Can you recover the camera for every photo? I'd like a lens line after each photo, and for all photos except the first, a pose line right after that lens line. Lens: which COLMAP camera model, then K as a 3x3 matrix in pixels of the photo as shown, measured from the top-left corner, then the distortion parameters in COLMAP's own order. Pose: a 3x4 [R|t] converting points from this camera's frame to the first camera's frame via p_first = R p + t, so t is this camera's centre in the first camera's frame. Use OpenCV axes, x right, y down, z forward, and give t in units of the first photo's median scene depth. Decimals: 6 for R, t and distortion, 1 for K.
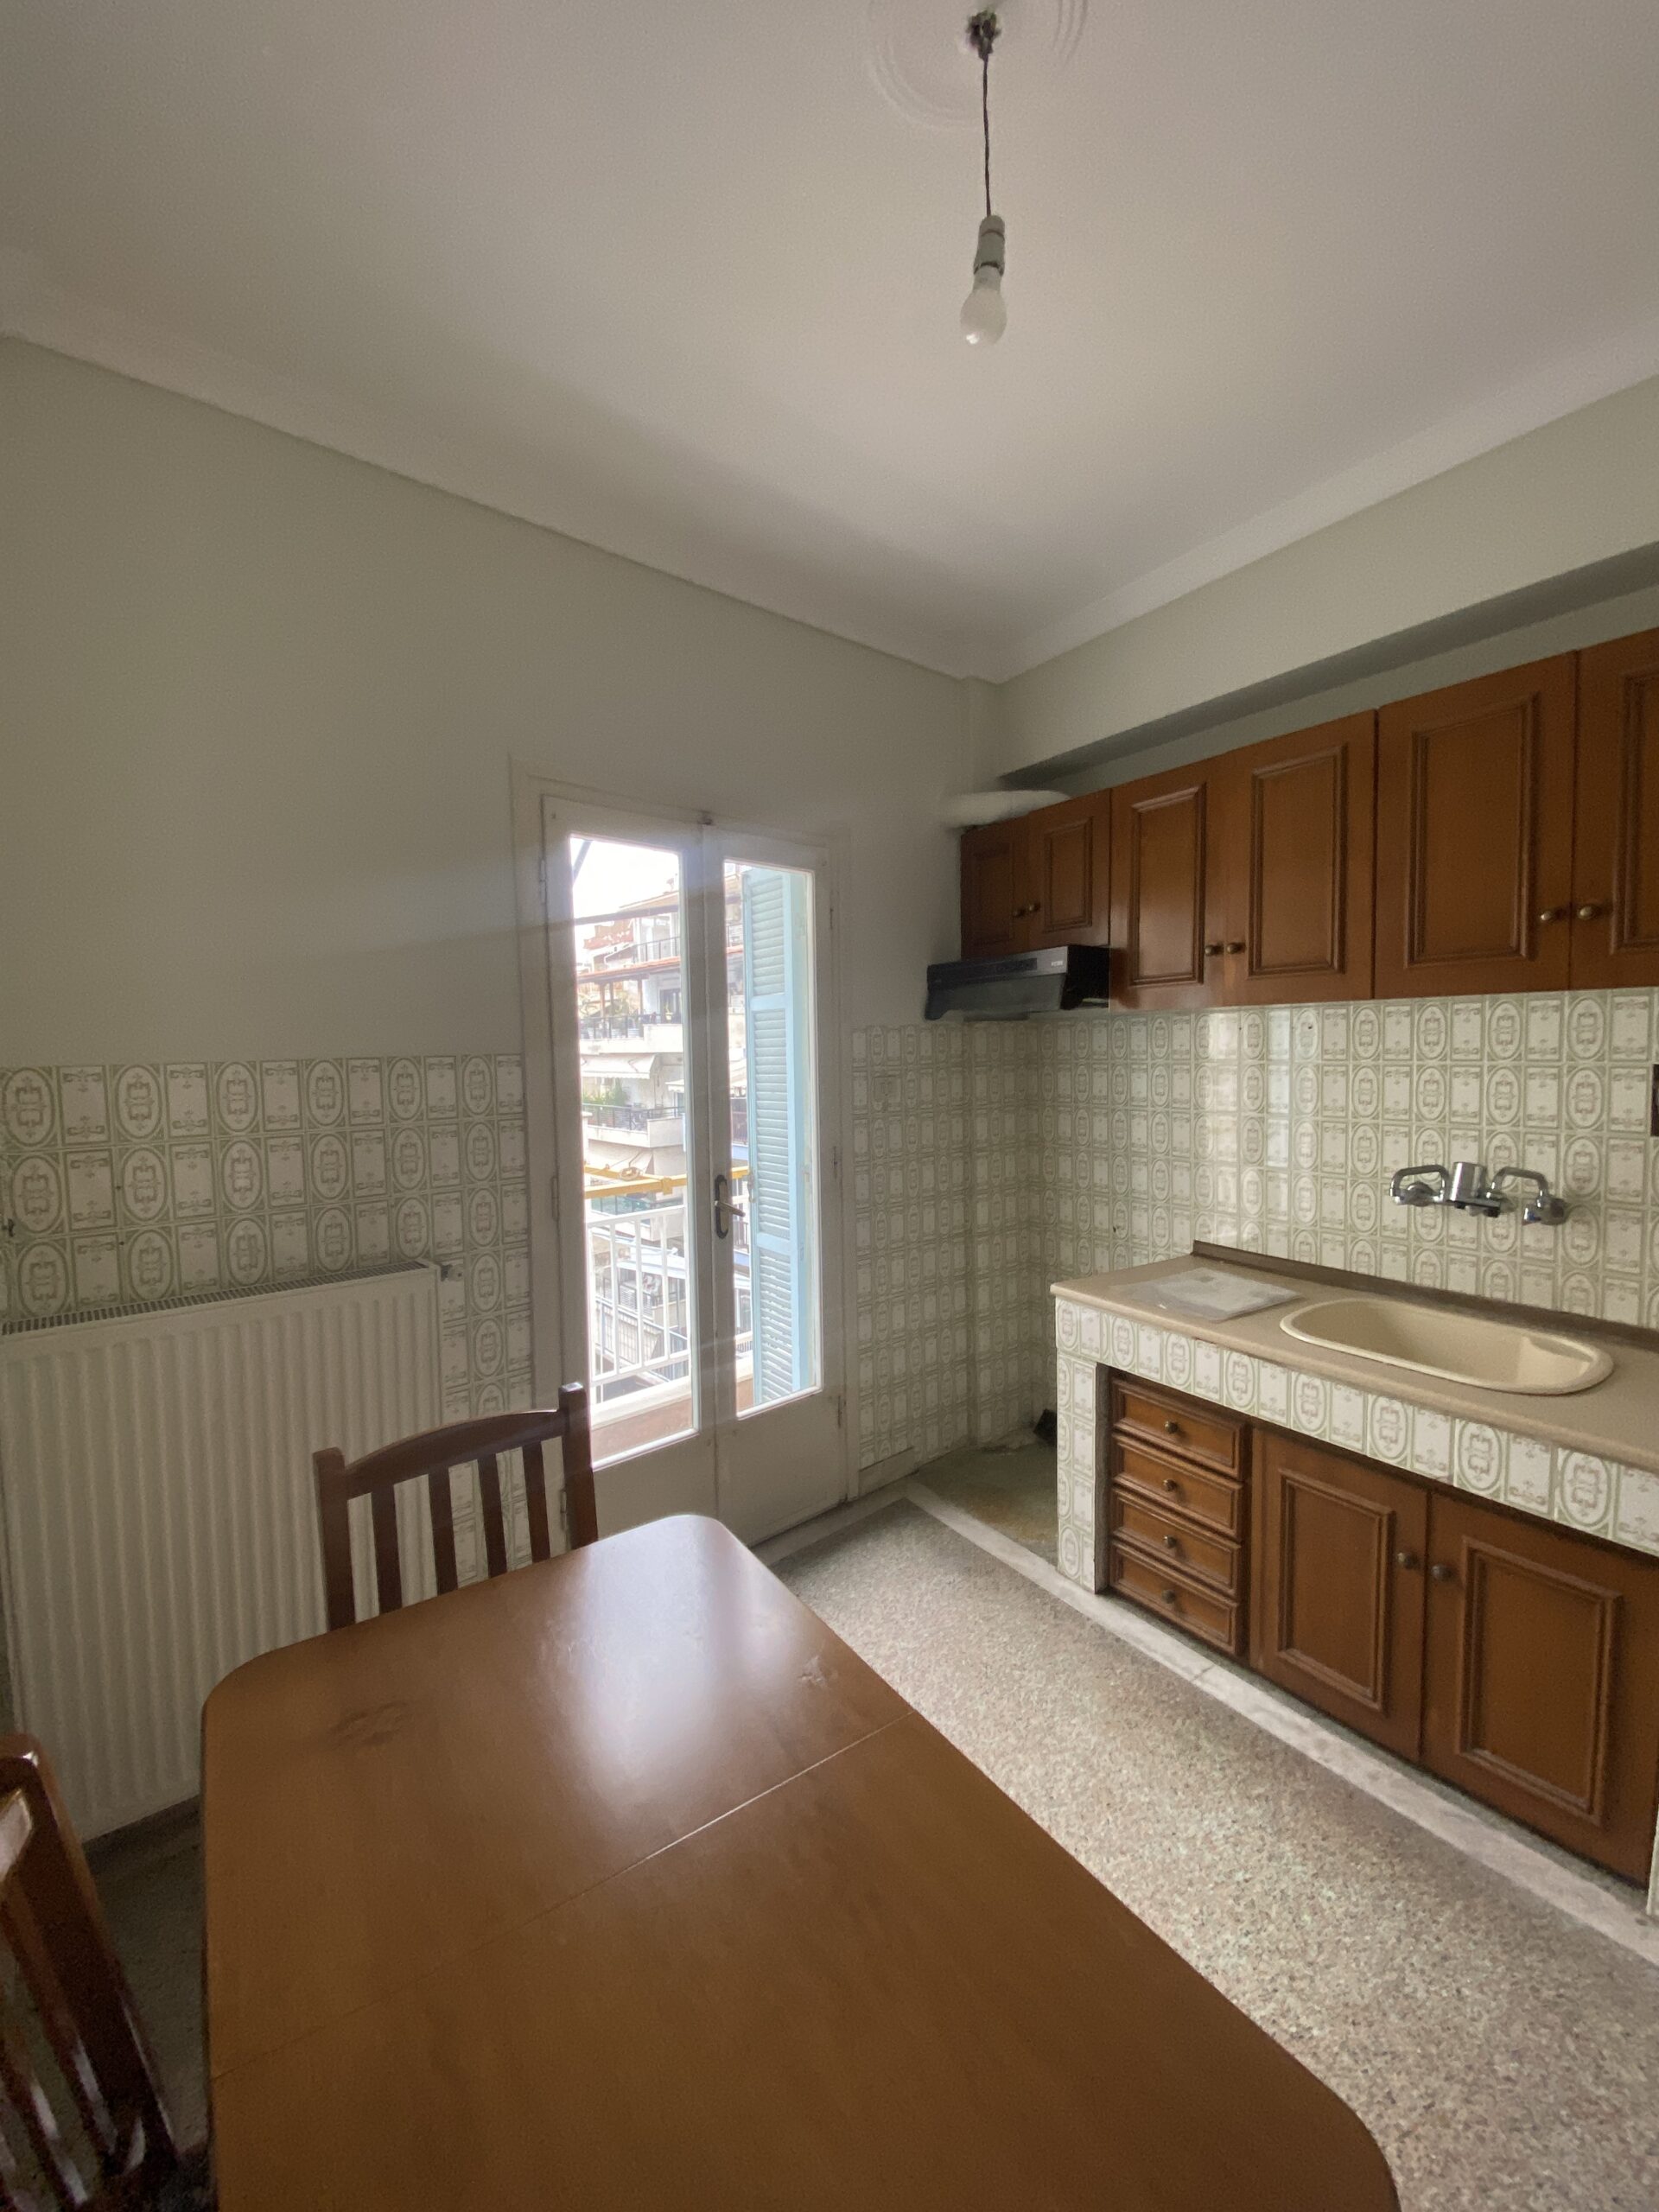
lens RADIAL K [[897.2, 0, 828.0], [0, 897.2, 1096.4], [0, 0, 1]] dist [0.022217, -0.018668]
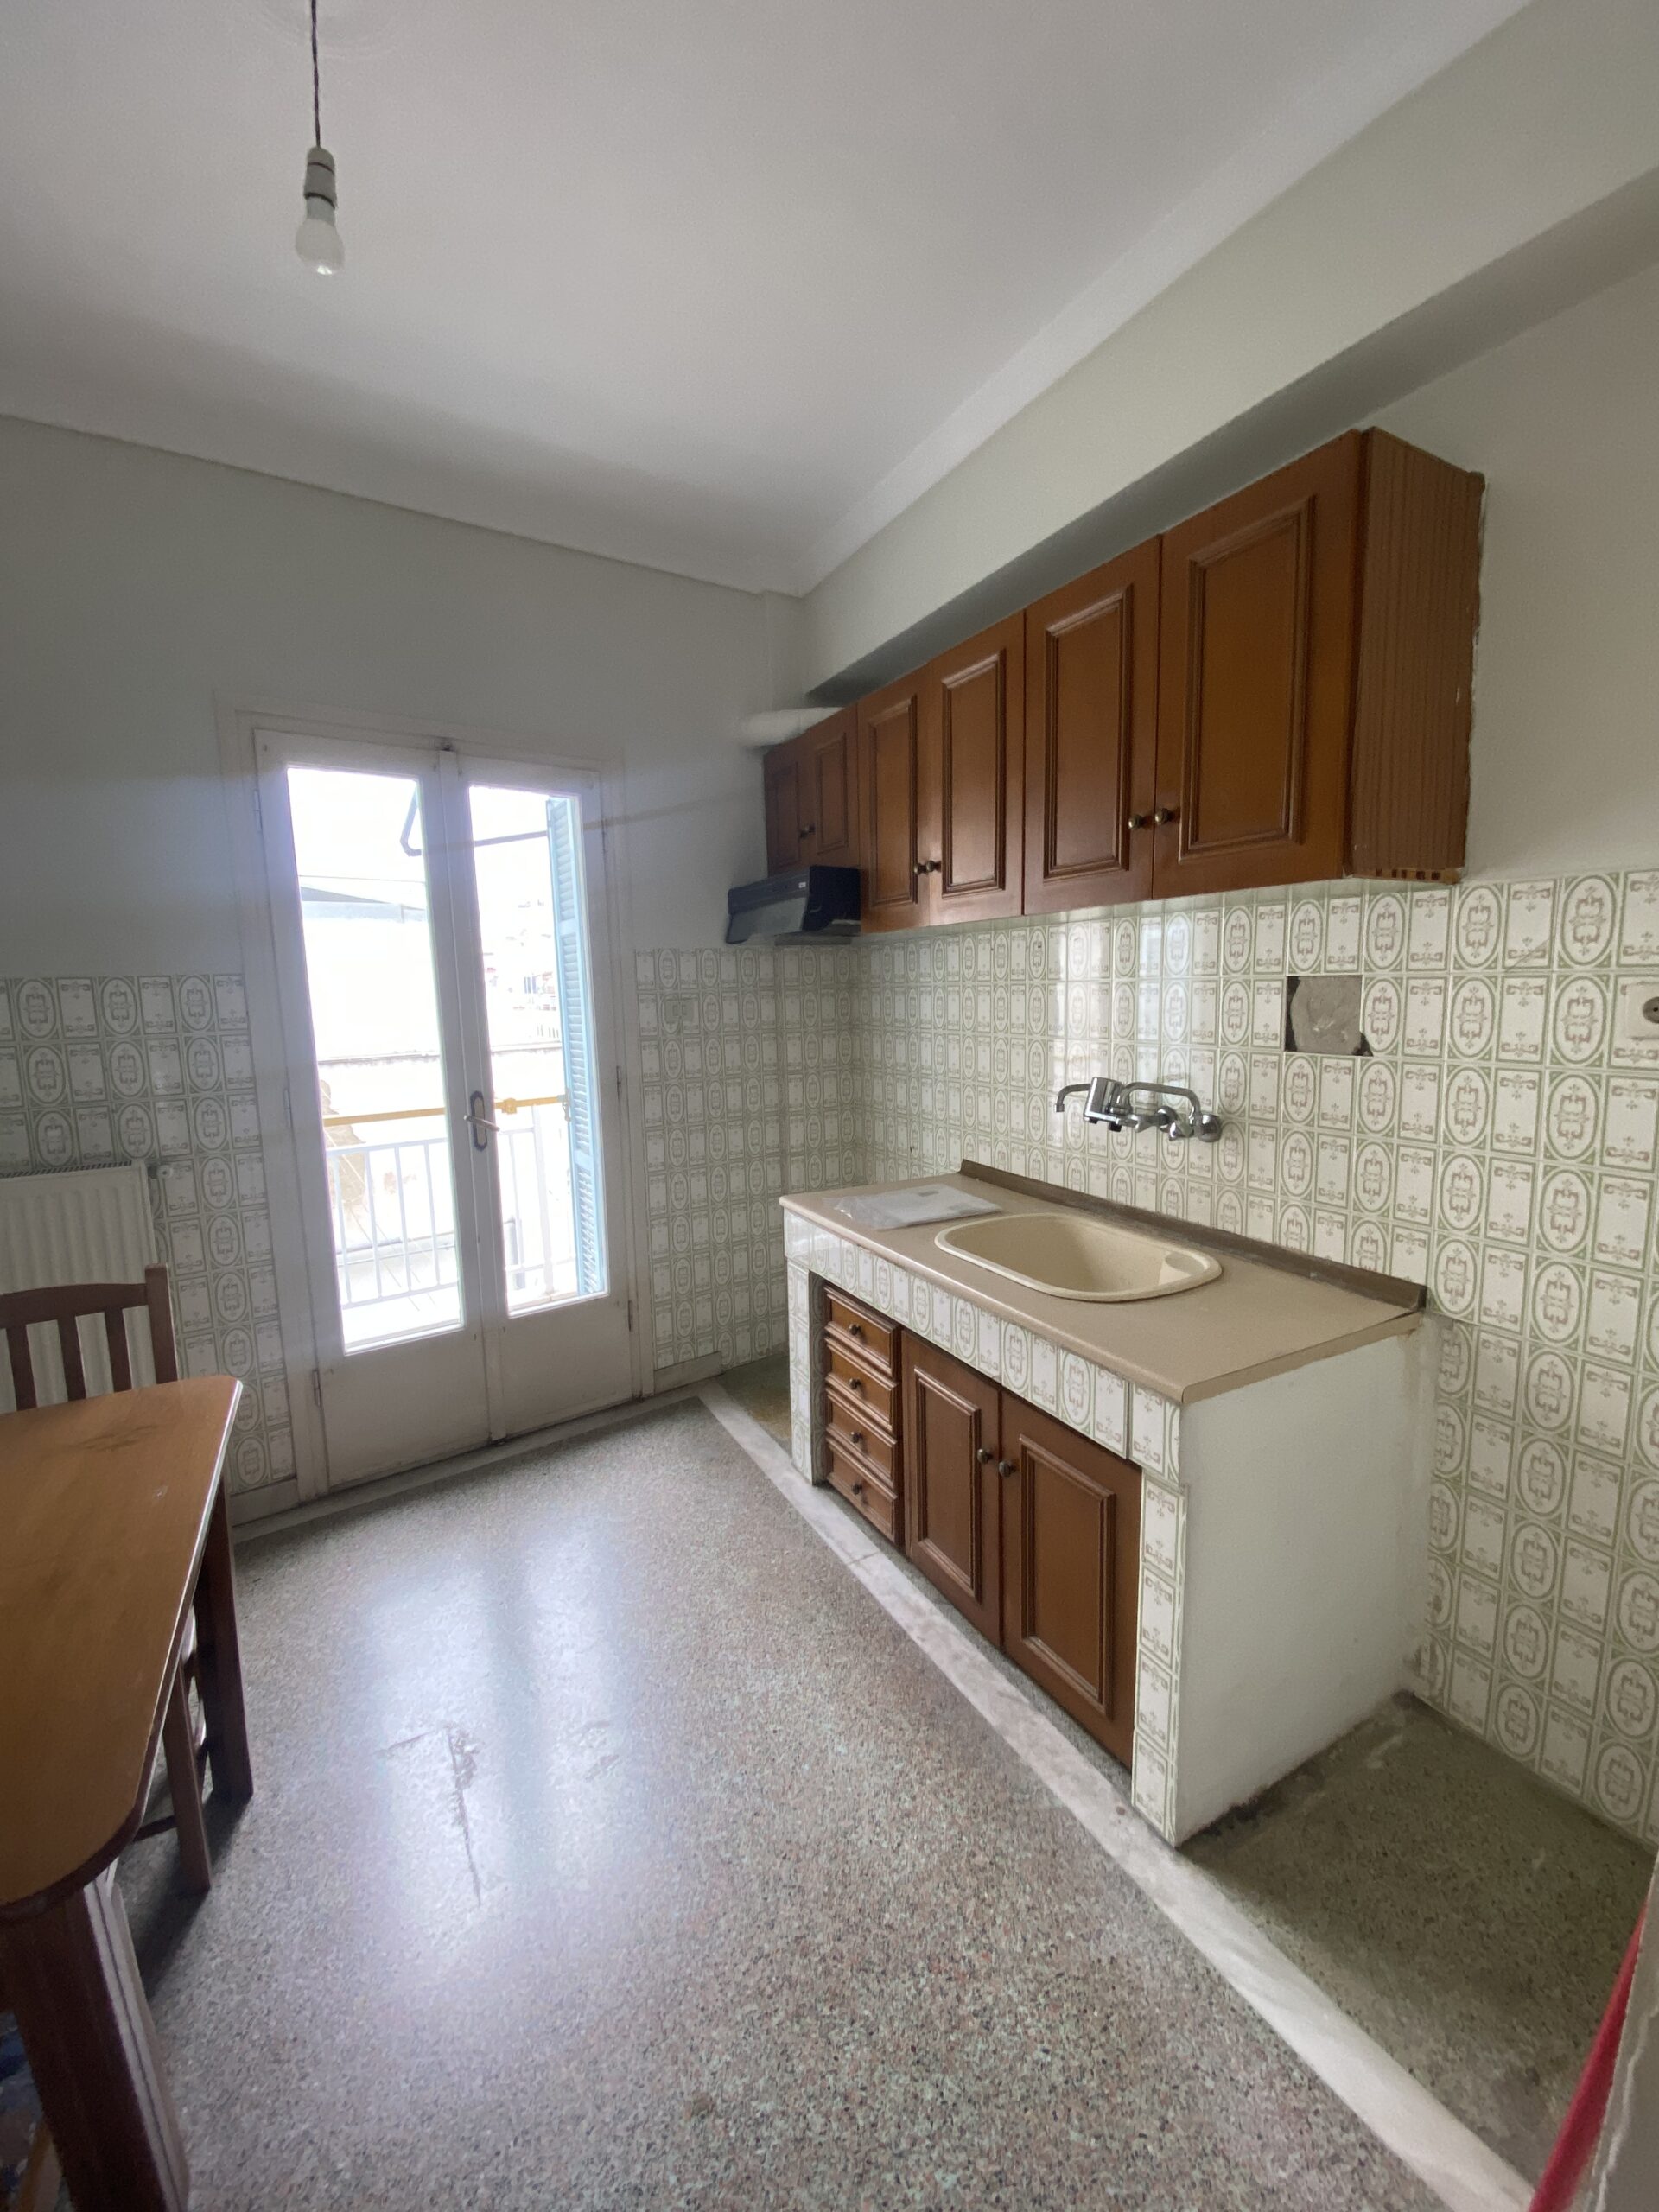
lens RADIAL K [[894.4, 0, 817.7], [0, 894.4, 1096.1], [0, 0, 1]] dist [0.063301, -0.043856]
pose [[0.994370, 0.007586, -0.105691, 0.432045], [0.000037, 0.997409, 0.071938, 0.018662], [0.105963, -0.071537, 0.991794, -0.021737]]
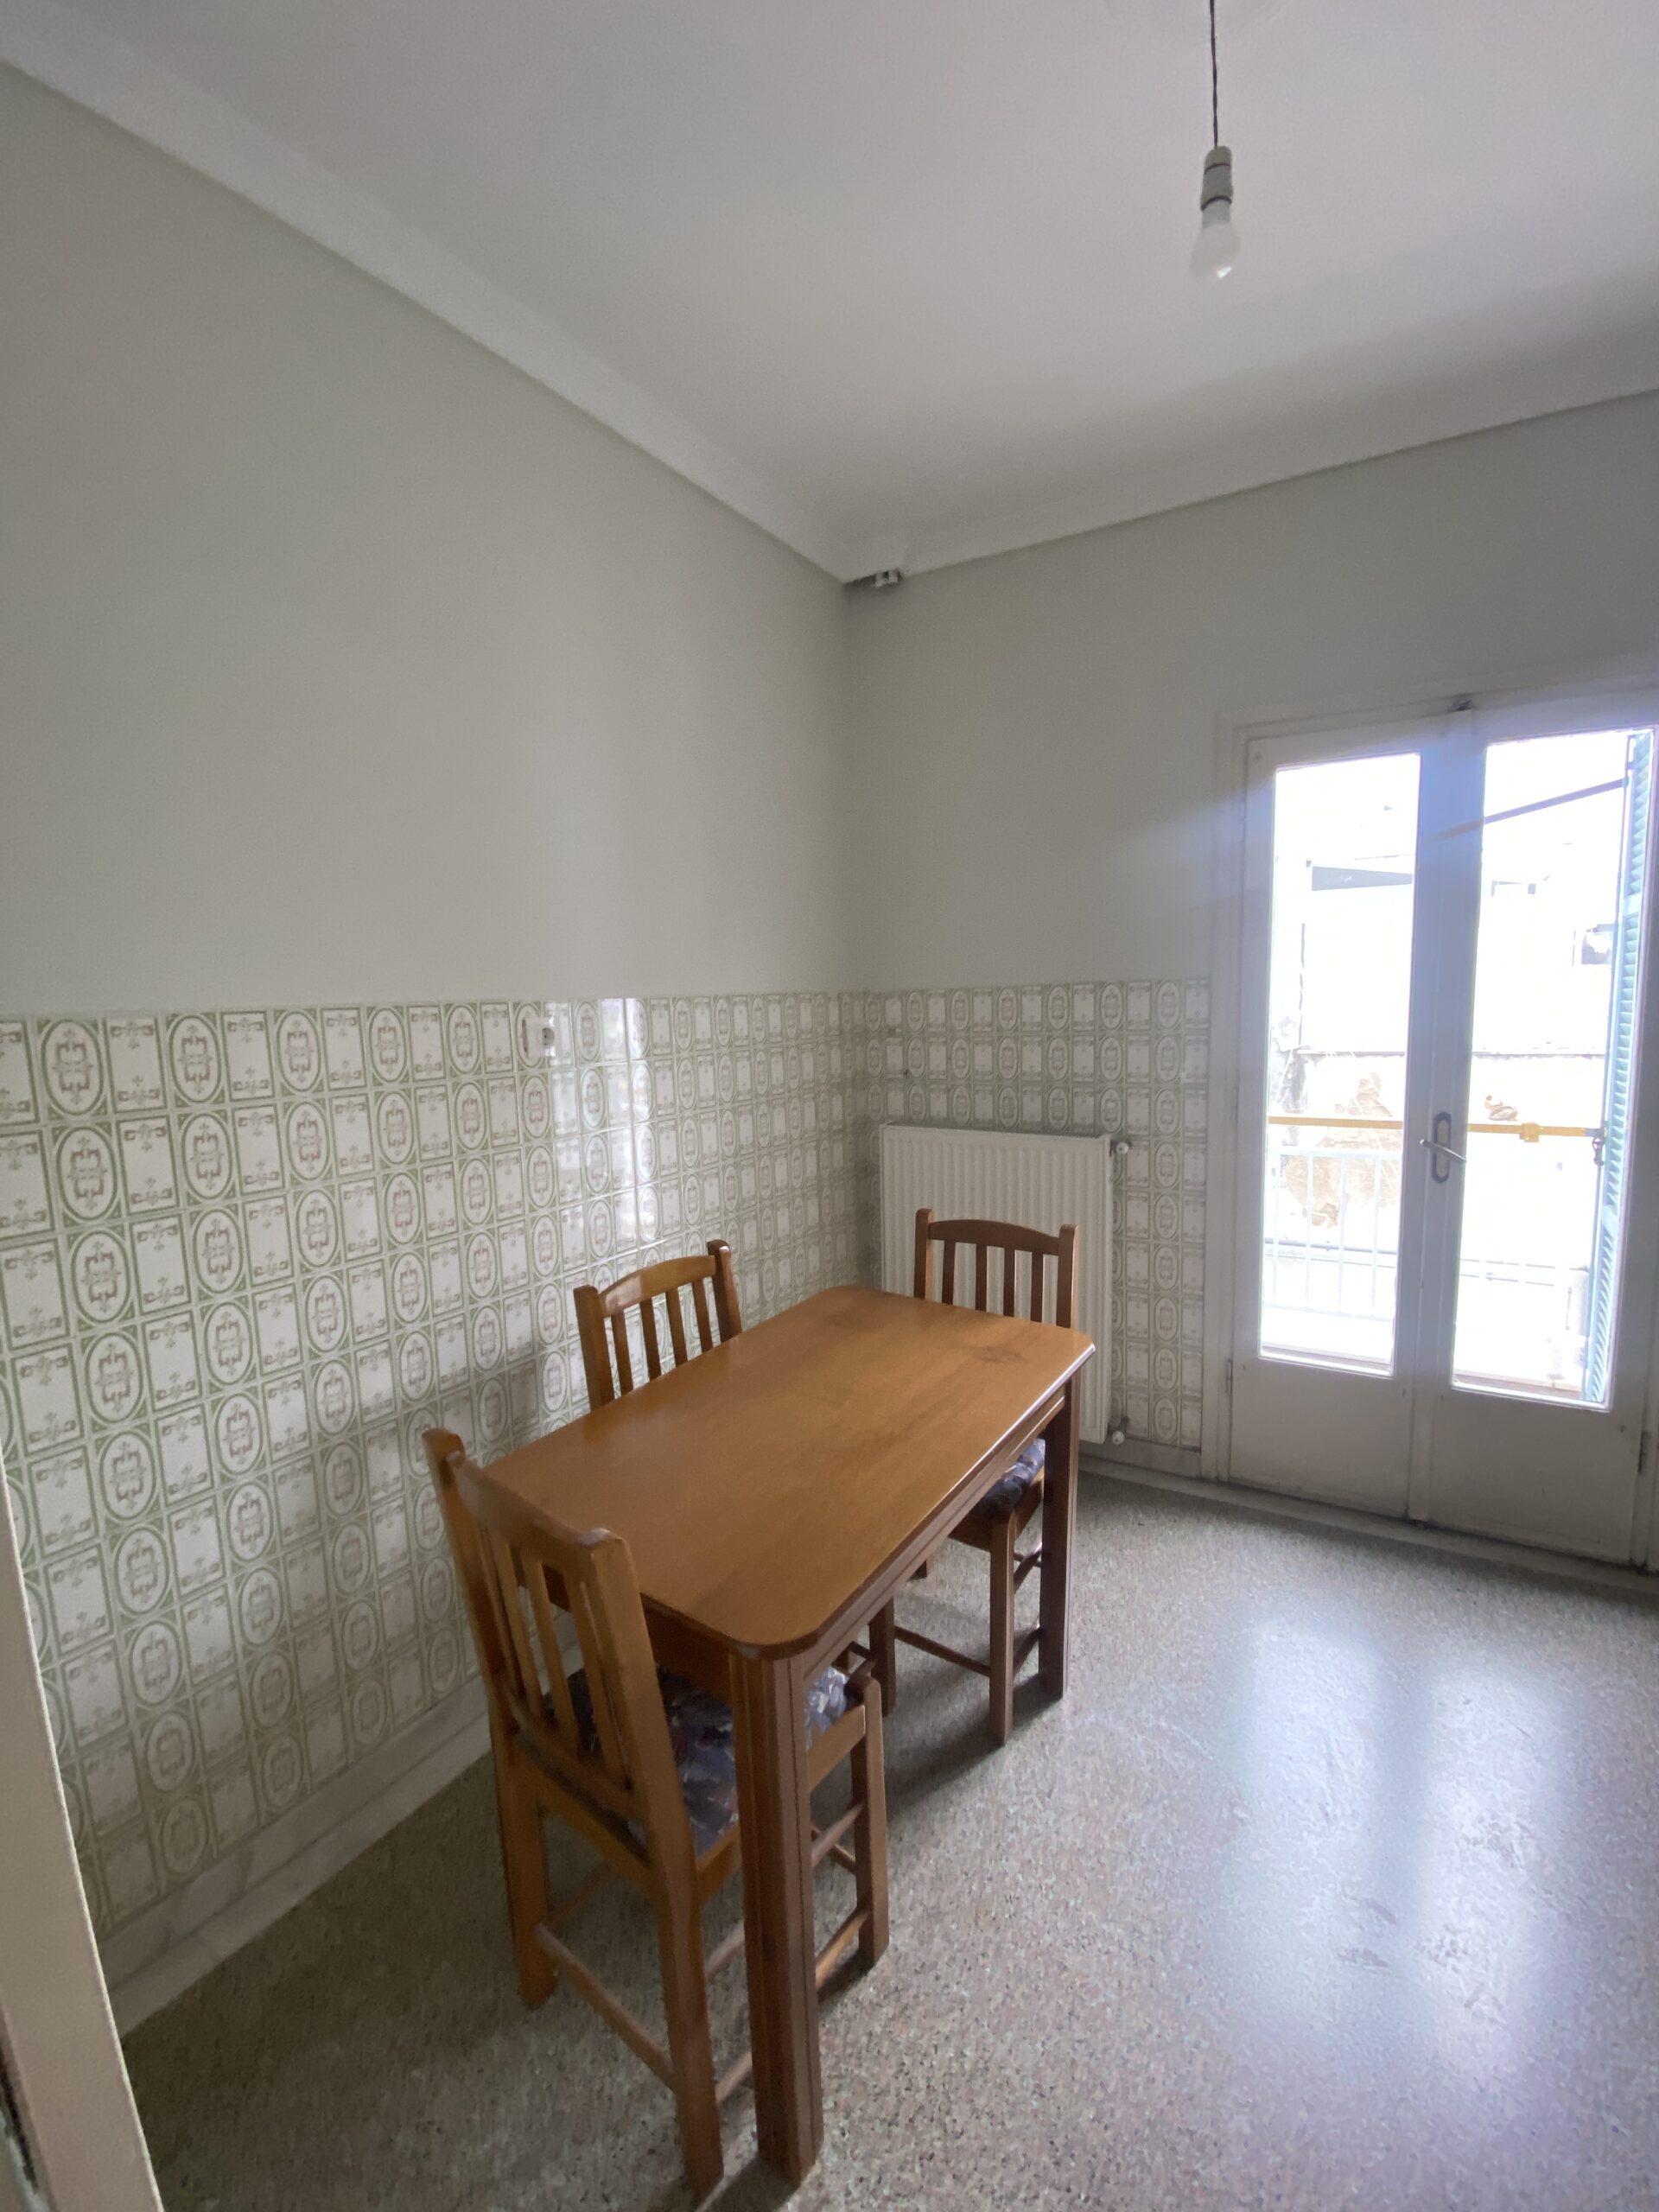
lens RADIAL K [[897.2, 0, 828.0], [0, 897.2, 1096.4], [0, 0, 1]] dist [0.022217, -0.018668]
pose [[0.366682, 0.115697, -0.923124, 0.530454], [-0.034863, 0.993249, 0.110638, -0.005926], [0.929693, -0.008386, 0.368240, 0.104698]]
